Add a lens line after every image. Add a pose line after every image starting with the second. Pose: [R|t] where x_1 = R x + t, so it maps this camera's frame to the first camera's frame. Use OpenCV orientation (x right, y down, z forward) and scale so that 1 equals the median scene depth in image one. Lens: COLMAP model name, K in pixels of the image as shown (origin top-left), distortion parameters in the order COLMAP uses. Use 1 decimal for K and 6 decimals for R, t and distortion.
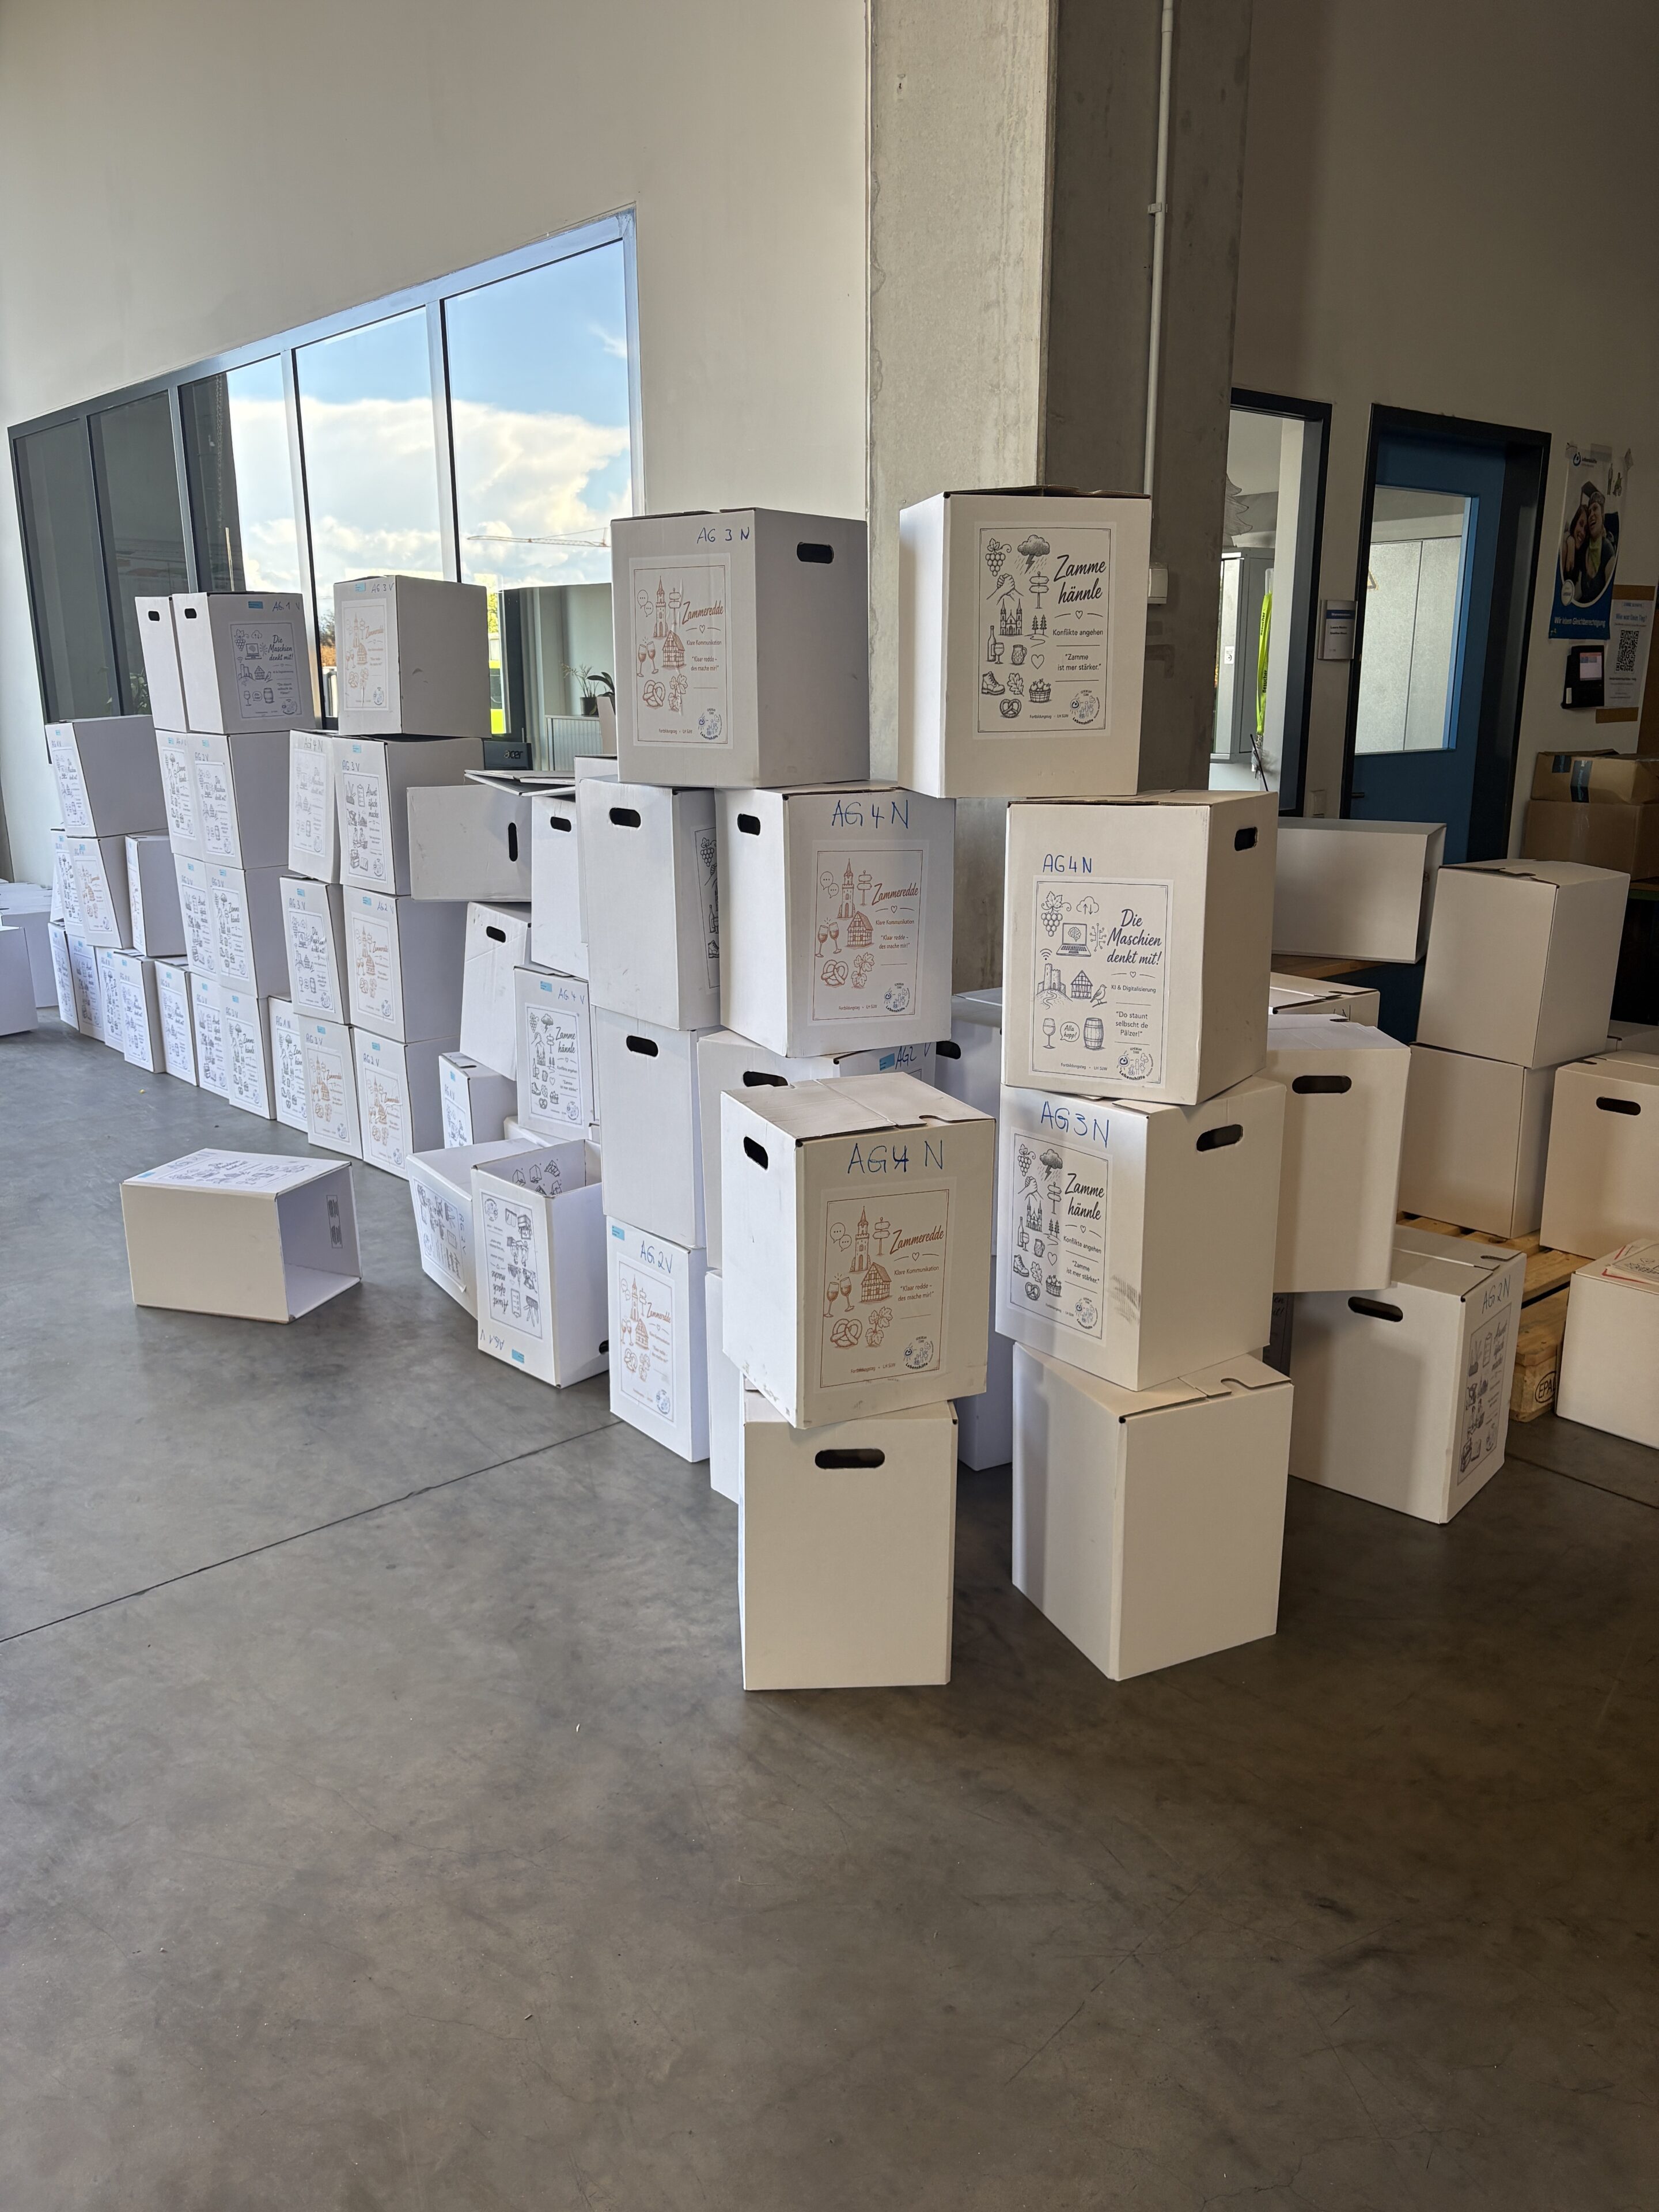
lens RADIAL K [[1680.8, 0, 829.2], [0, 1680.8, 1111.7], [0, 0, 1]] dist [0.041132, -0.001507]
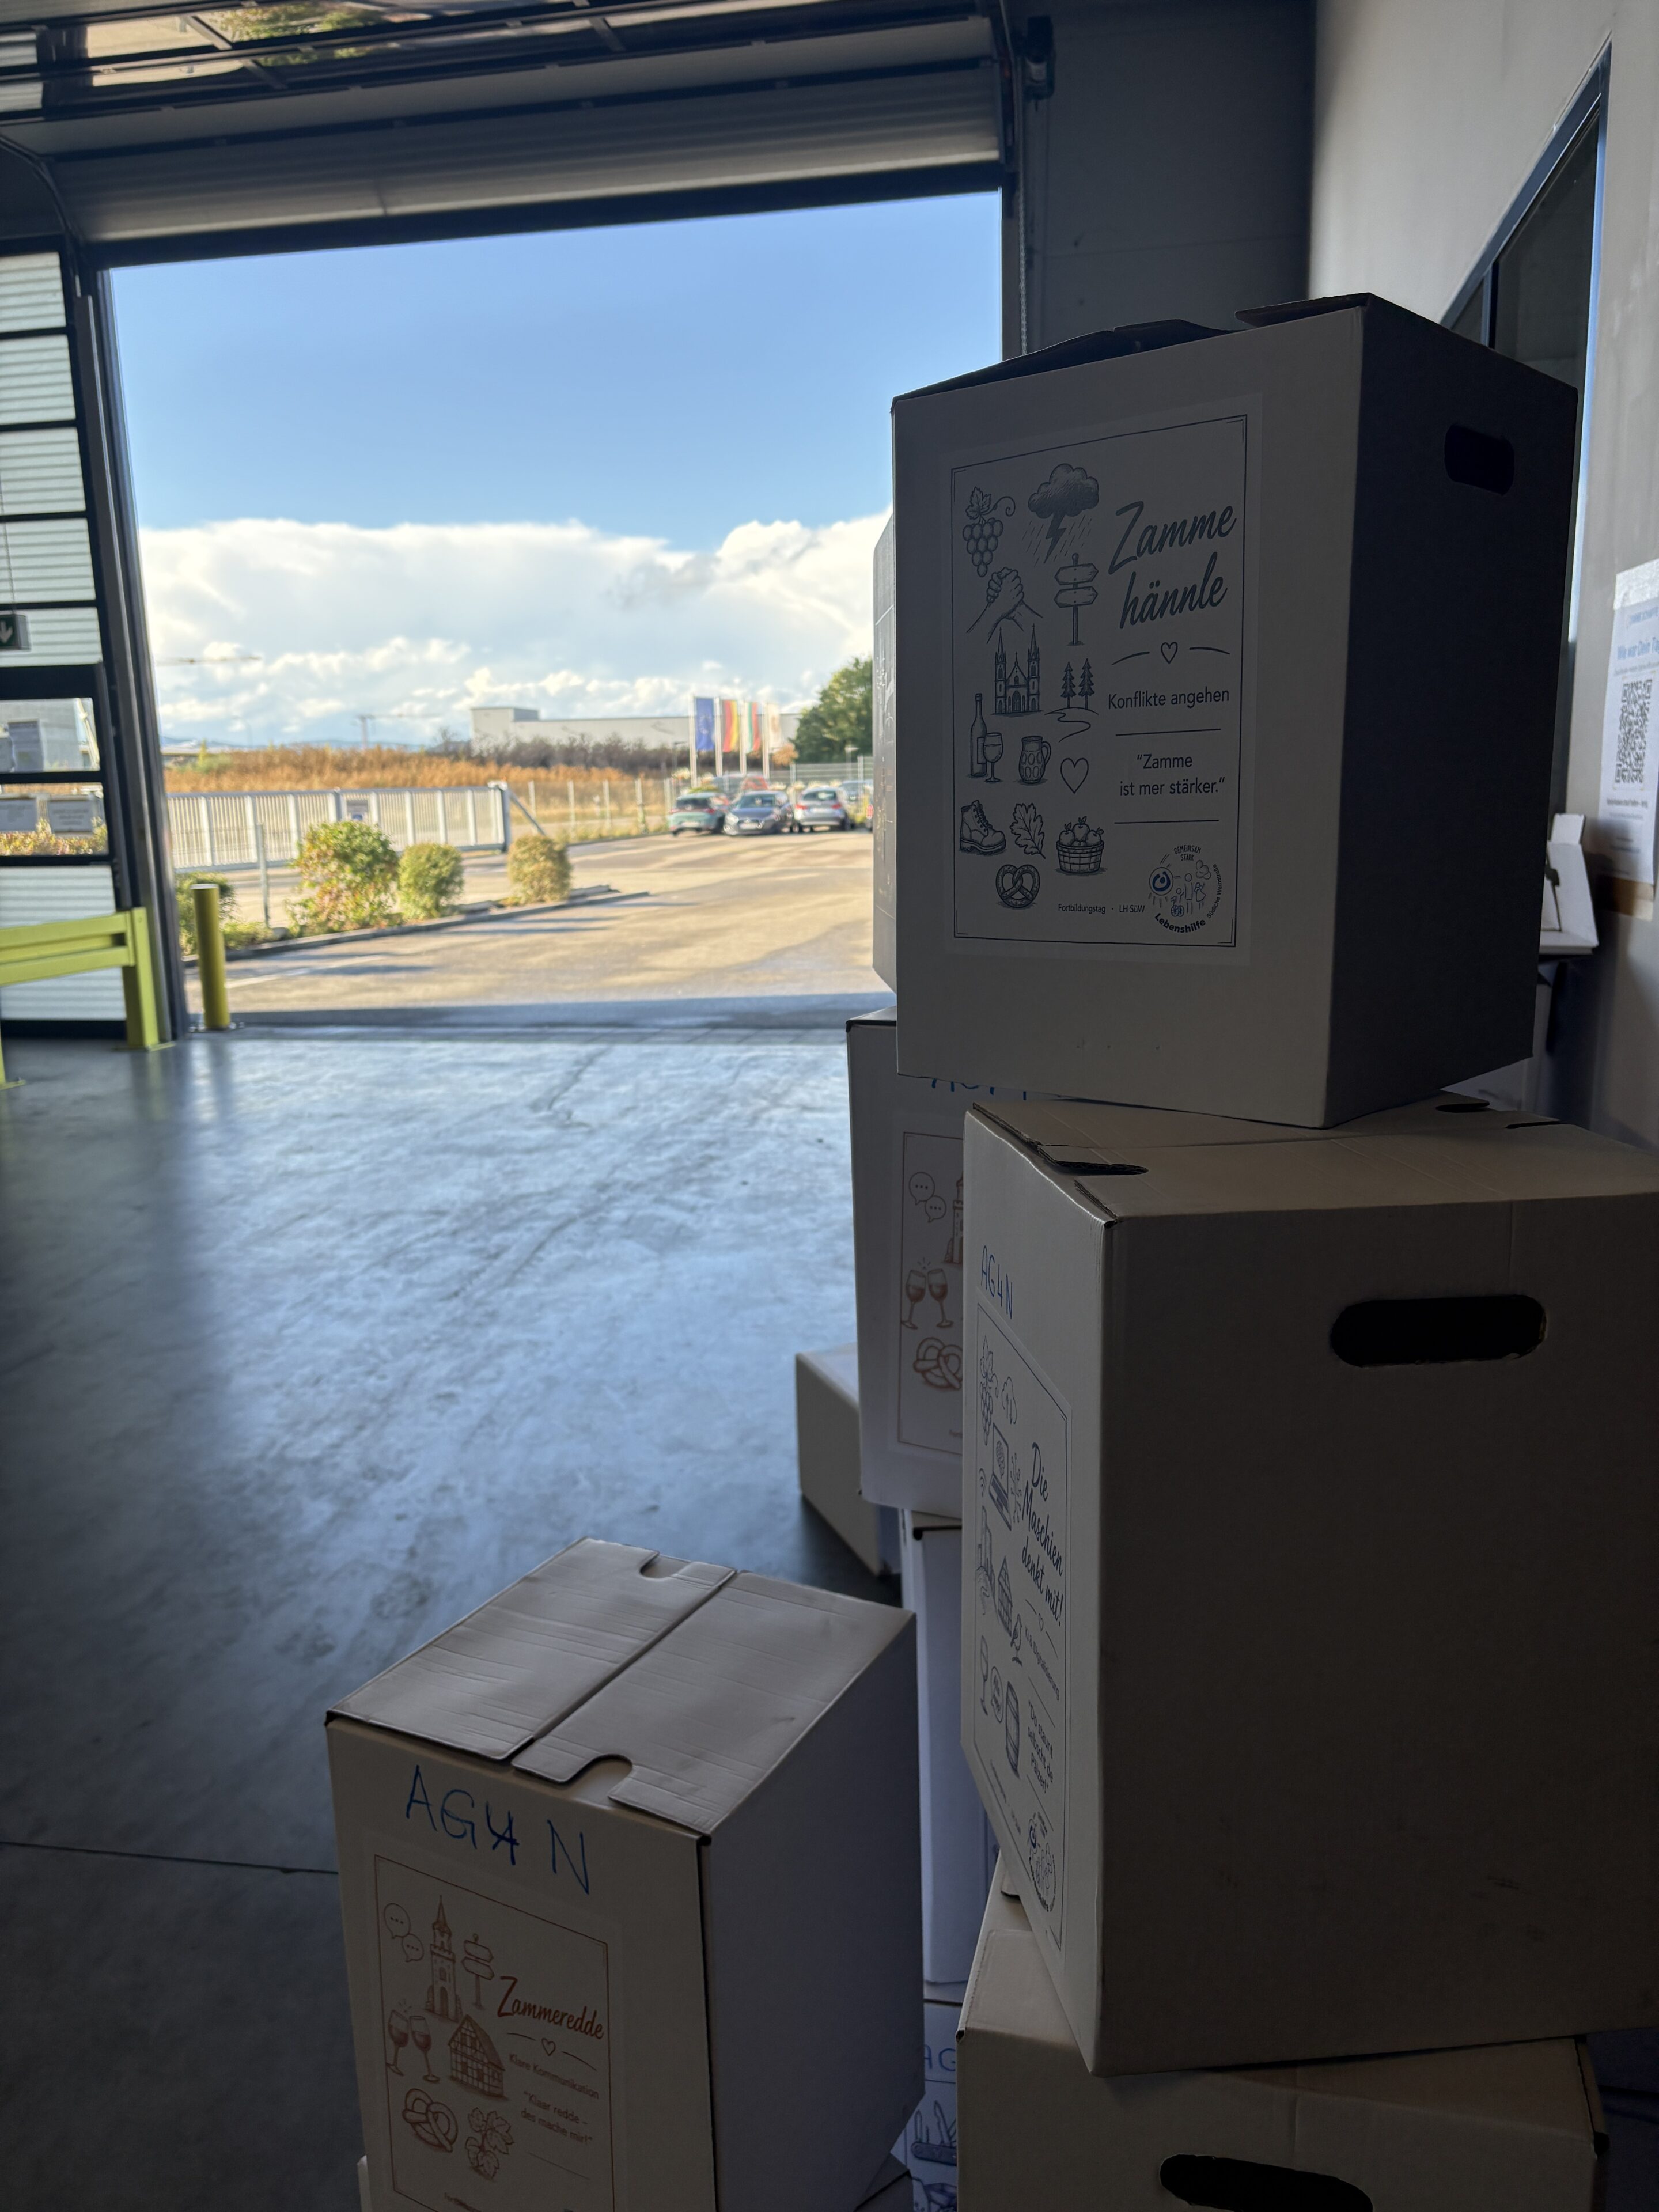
lens RADIAL K [[1680.8, 0, 829.0], [0, 1680.8, 1104.5], [0, 0, 1]] dist [0.041132, -0.001507]
pose [[0.611820, 0.142466, -0.778062, 0.414316], [-0.169783, 0.984373, 0.046735, -0.198993], [0.772561, 0.103508, 0.626447, 0.713560]]
